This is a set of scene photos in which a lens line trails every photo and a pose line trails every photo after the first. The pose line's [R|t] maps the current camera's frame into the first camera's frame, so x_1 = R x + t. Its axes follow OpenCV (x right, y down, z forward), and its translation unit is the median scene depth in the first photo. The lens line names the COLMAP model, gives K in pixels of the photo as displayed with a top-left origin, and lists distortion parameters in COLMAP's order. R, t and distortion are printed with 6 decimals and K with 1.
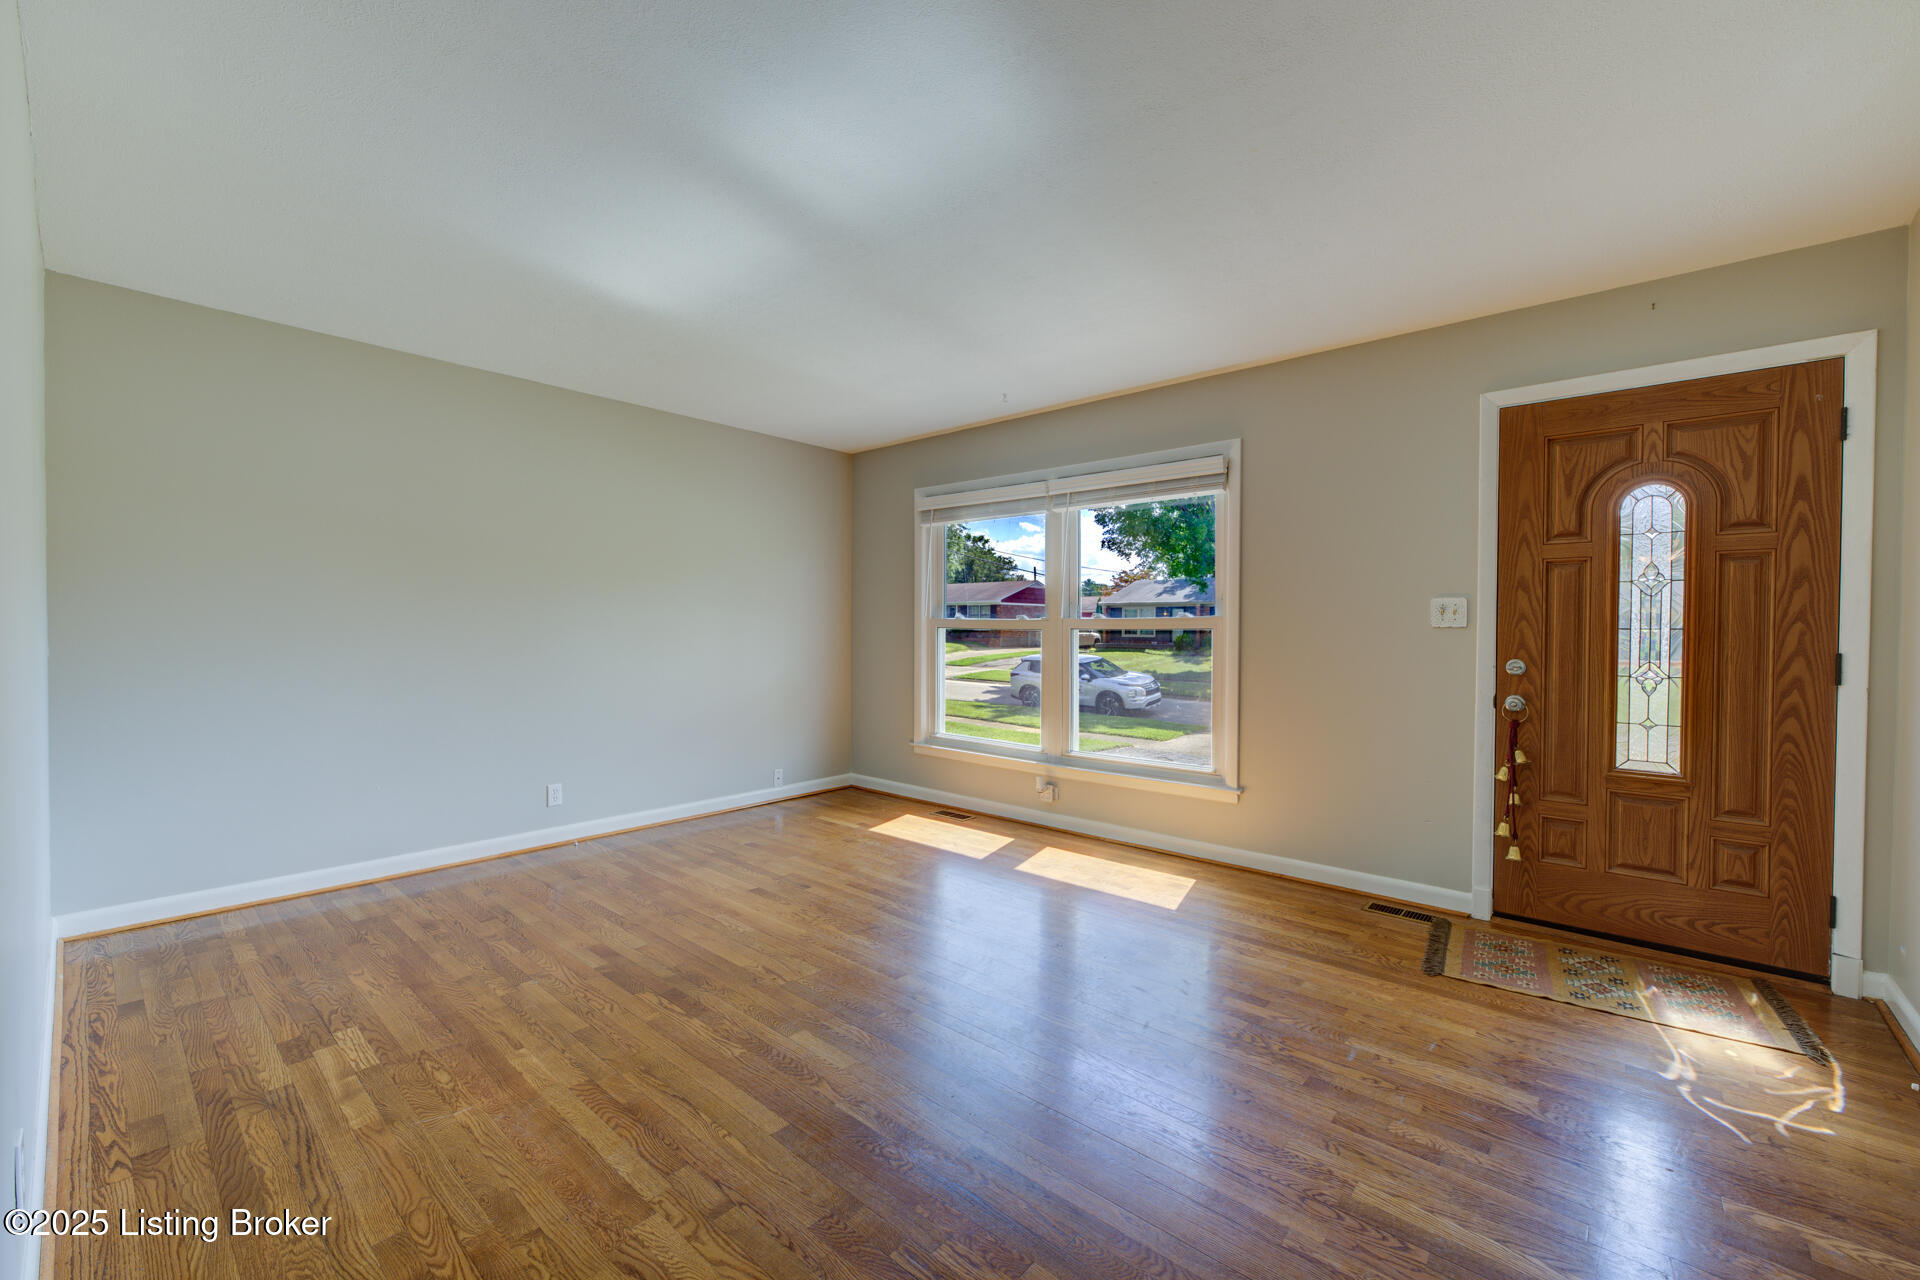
lens RADIAL K [[766.3, 0, 960.0], [0, 766.3, 640.0], [0, 0, 1]] dist [-0.000140, -0.000008]
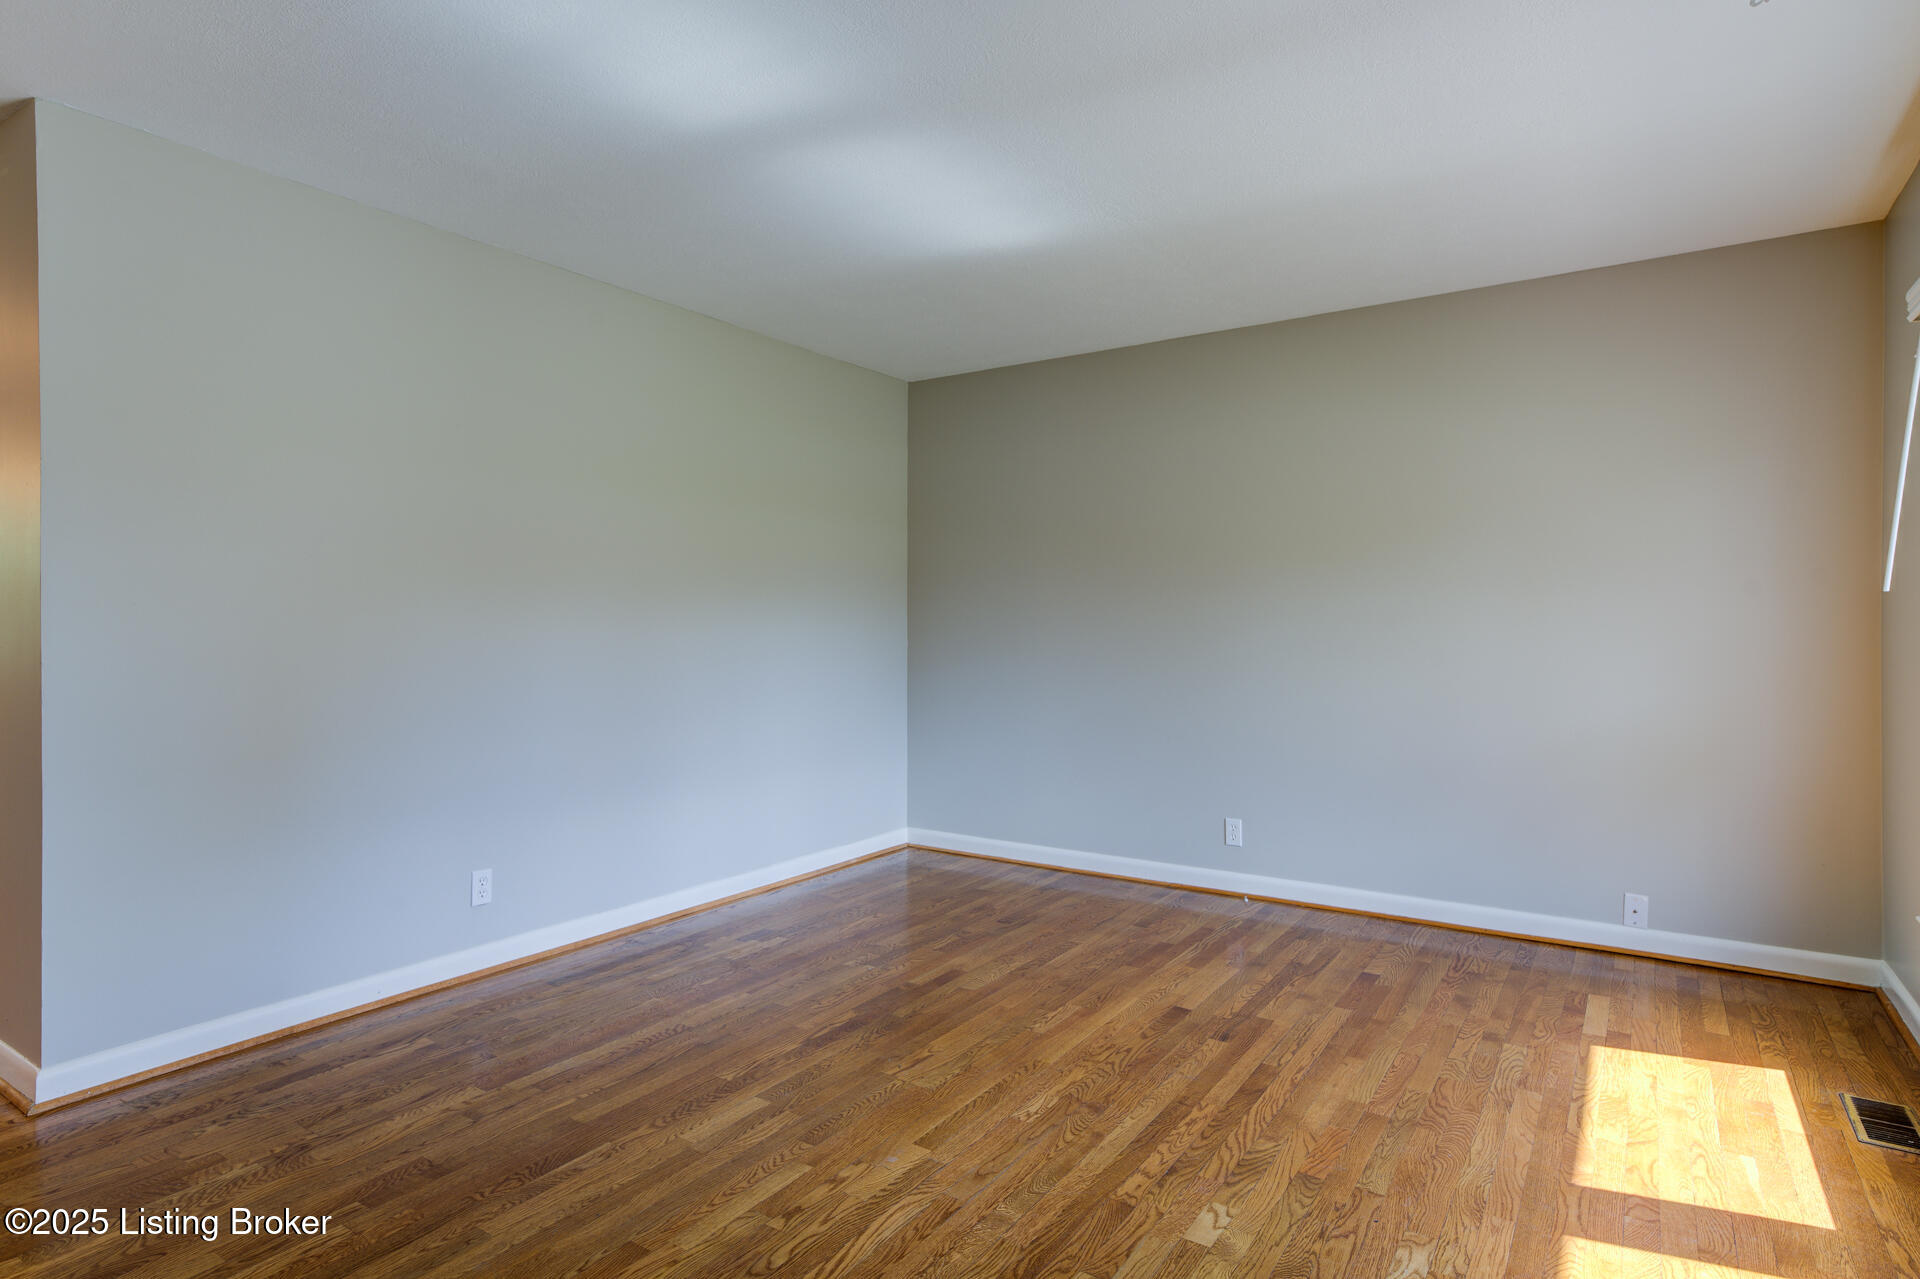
lens RADIAL K [[1020.9, 0, 963.5], [0, 1020.9, 630.9], [0, 0, 1]] dist [0.010218, 0.001118]
pose [[0.129482, -0.002014, -0.991580, 0.687250], [-0.012992, 0.999909, -0.003728, -0.004897], [0.991497, 0.013365, 0.129444, 0.775375]]
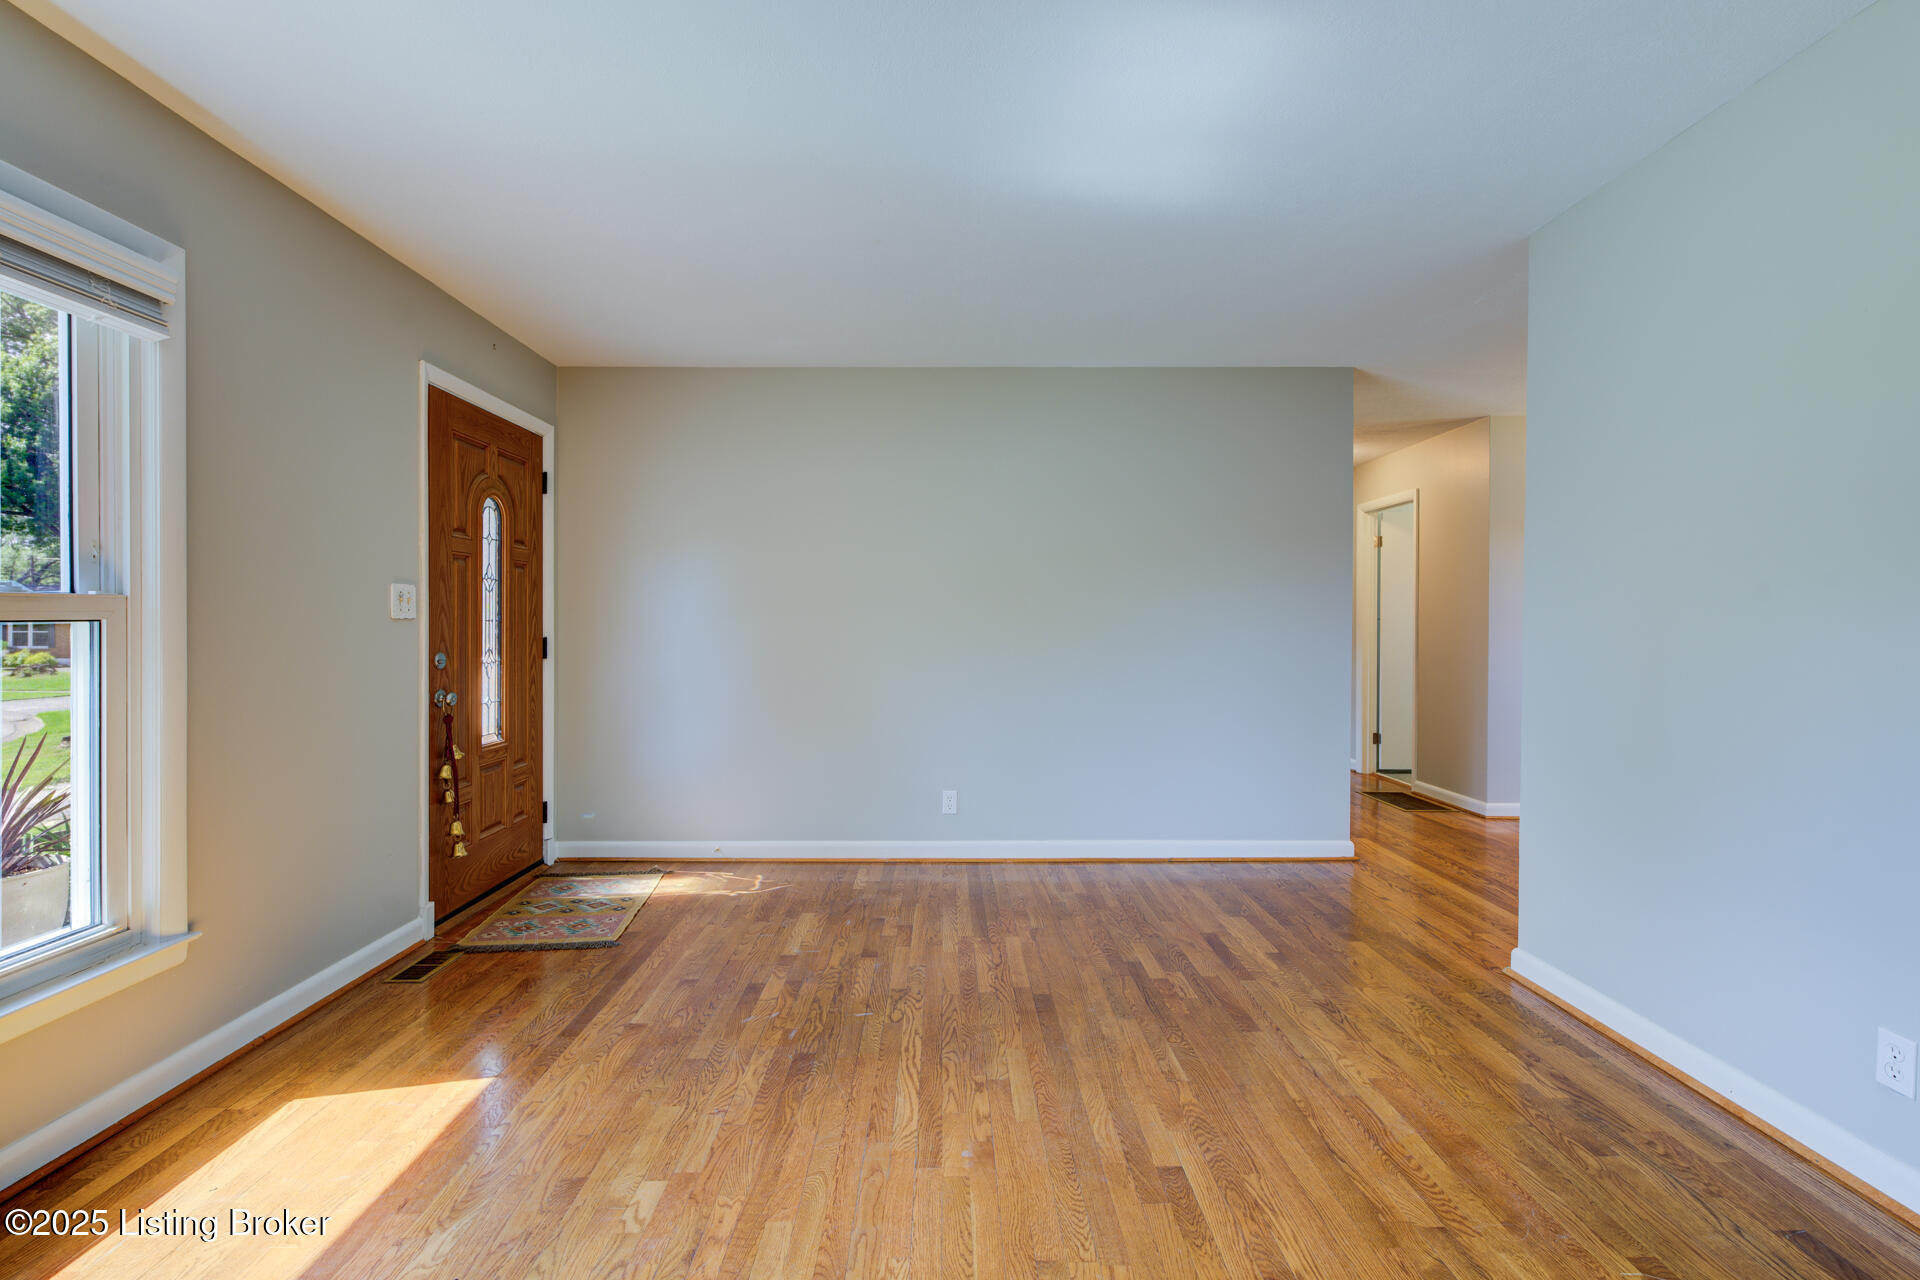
lens RADIAL K [[860.6, 0, 947.7], [0, 860.6, 632.8], [0, 0, 1]] dist [0.000951, 0.000062]
pose [[-0.659782, -0.013073, 0.751343, -0.506859], [0.005539, 0.999737, 0.022259, -0.019813], [-0.751437, 0.018848, -0.659536, 1.241345]]
